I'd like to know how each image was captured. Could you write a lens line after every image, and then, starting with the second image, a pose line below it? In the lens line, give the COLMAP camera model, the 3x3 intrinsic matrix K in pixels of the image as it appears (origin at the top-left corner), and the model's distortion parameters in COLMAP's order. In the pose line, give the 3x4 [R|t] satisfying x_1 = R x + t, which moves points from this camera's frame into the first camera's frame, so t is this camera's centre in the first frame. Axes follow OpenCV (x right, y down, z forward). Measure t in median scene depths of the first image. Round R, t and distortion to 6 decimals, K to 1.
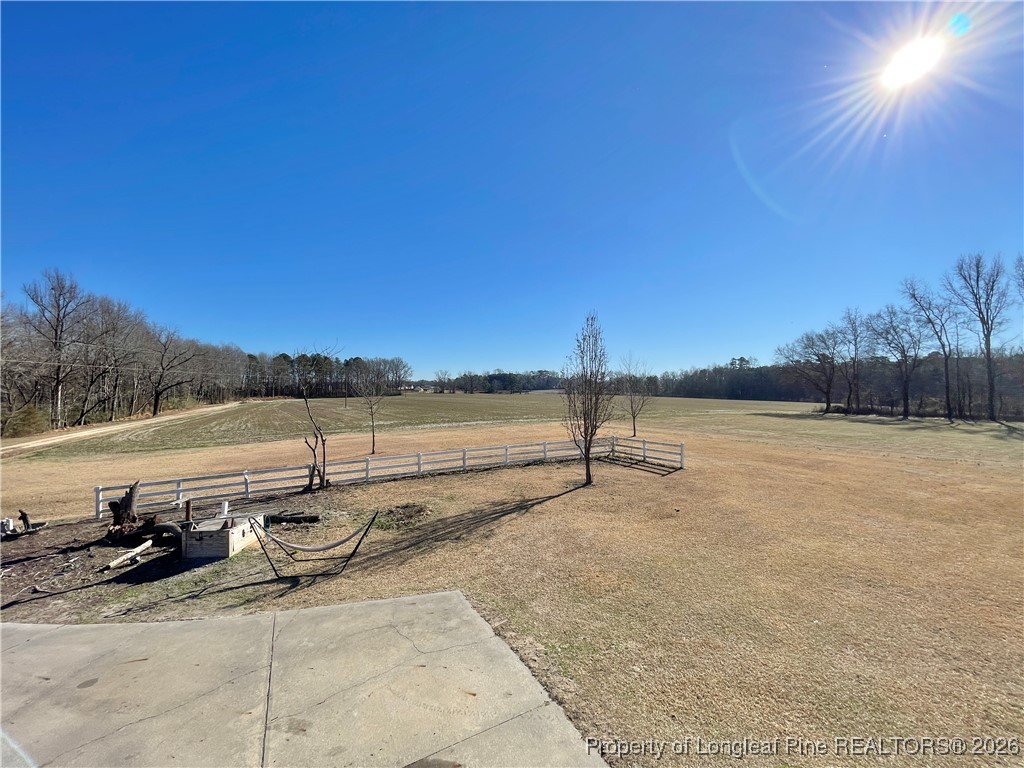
lens RADIAL K [[414.6, 0, 510.9], [0, 414.6, 379.9], [0, 0, 1]] dist [0.003214, -0.000110]
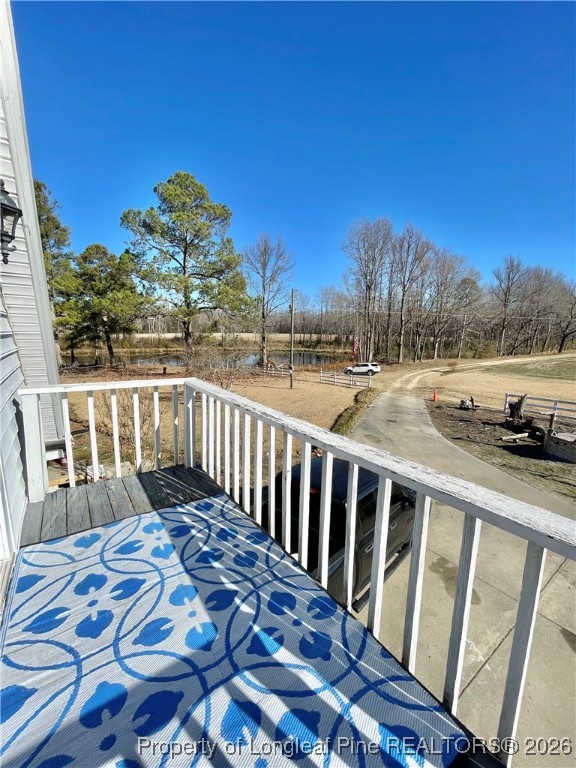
lens RADIAL K [[311.0, 0, 286.5], [0, 311.0, 384.3], [0, 0, 1]] dist [0.003214, -0.000110]
pose [[0.134198, 0.176712, -0.975071, 0.105399], [0.007857, 0.983751, 0.179366, -0.007710], [0.990923, -0.031731, 0.130629, -0.031919]]
